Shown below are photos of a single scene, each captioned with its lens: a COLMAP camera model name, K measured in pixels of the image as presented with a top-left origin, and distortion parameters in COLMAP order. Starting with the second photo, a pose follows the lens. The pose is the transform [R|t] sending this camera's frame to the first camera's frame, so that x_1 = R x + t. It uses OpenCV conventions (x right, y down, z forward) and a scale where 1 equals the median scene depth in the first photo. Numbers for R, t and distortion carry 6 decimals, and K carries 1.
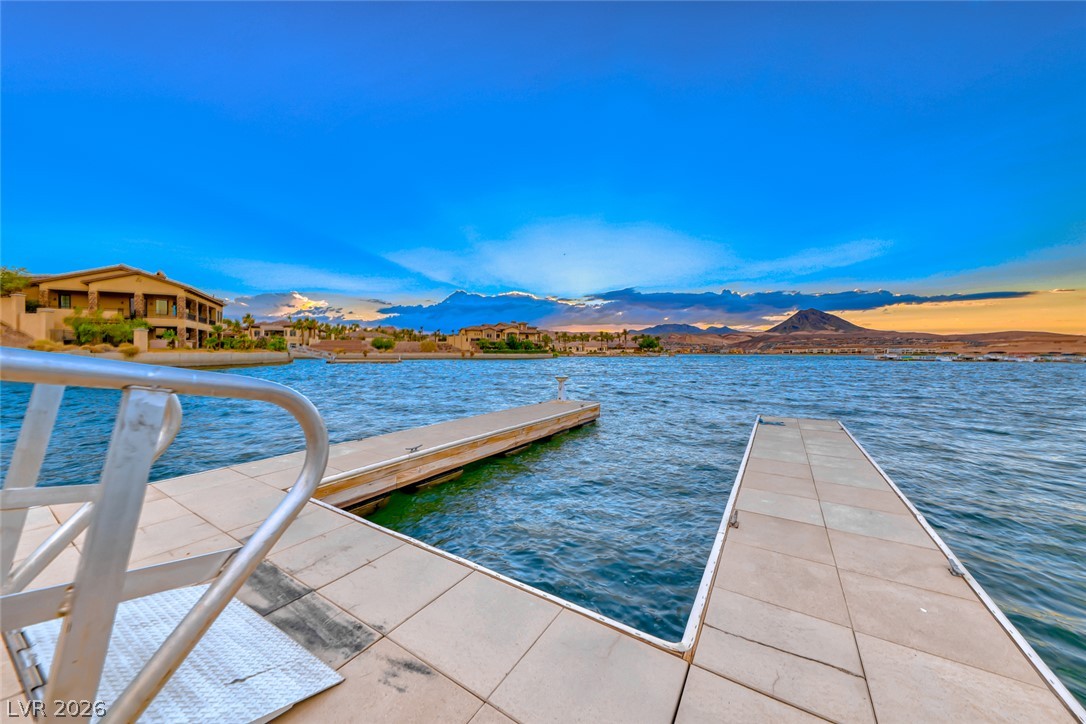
lens RADIAL K [[371.4, 0, 543.0], [0, 371.4, 362.0], [0, 0, 1]] dist [0.016840, -0.007516]
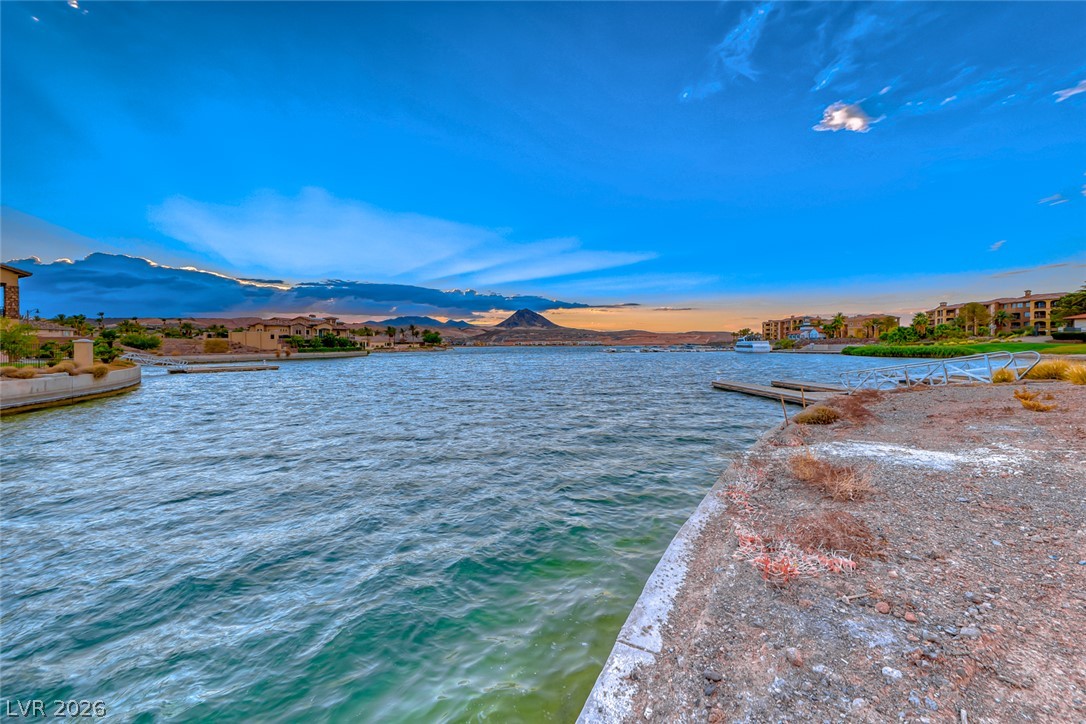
lens RADIAL K [[375.2, 0, 540.2], [0, 375.2, 351.9], [0, 0, 1]] dist [0.020073, -0.007477]
pose [[0.785172, -0.018522, 0.619000, -0.216781], [0.022285, 0.999750, 0.001647, -0.011614], [-0.618876, 0.012502, 0.785389, -0.034912]]
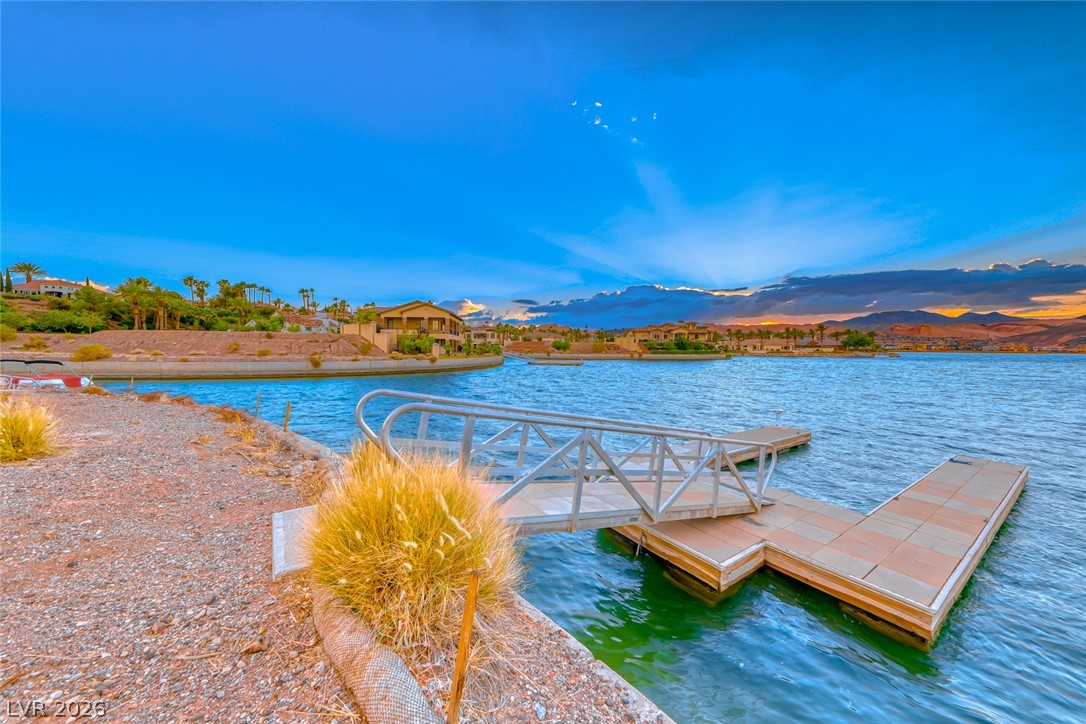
lens RADIAL K [[375.2, 0, 540.2], [0, 375.2, 351.9], [0, 0, 1]] dist [0.020073, -0.007477]
pose [[0.913309, 0.009630, -0.407154, -0.014246], [-0.014799, 0.999845, -0.009550, -0.012265], [0.406999, 0.014747, 0.913309, -0.061637]]
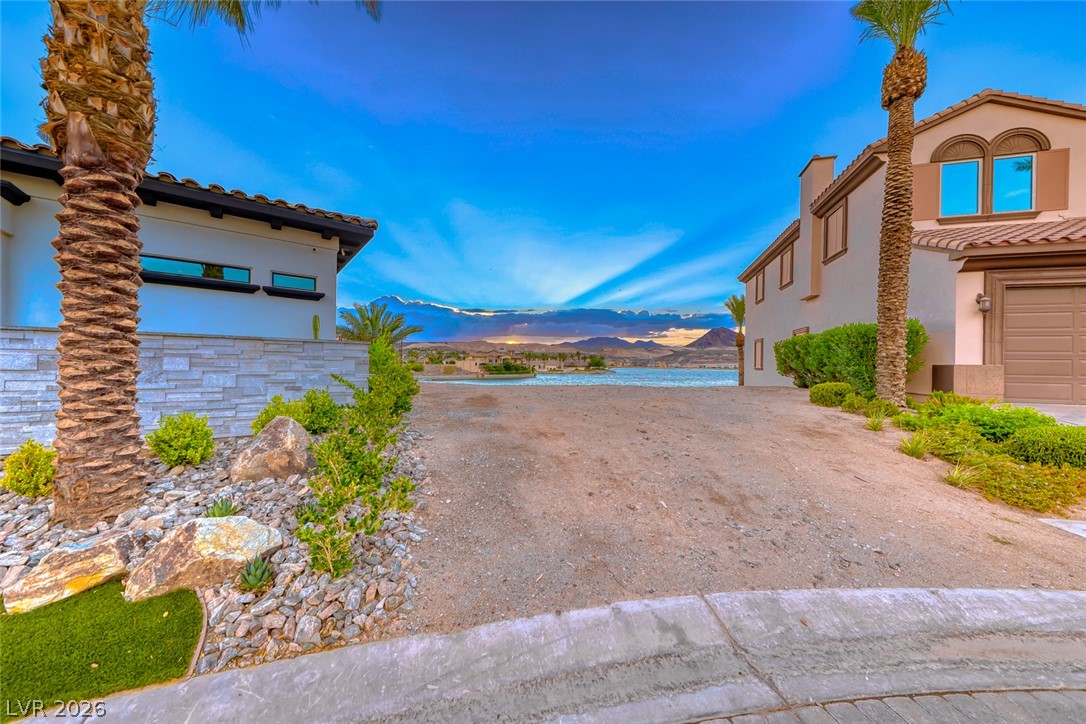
lens RADIAL K [[377.7, 0, 542.8], [0, 377.7, 371.5], [0, 0, 1]] dist [-0.000395, -0.000054]
pose [[0.984232, 0.008781, 0.176666, -0.173760], [-0.008677, 0.999961, -0.001359, -0.028517], [-0.176671, -0.000195, 0.984270, -0.310956]]
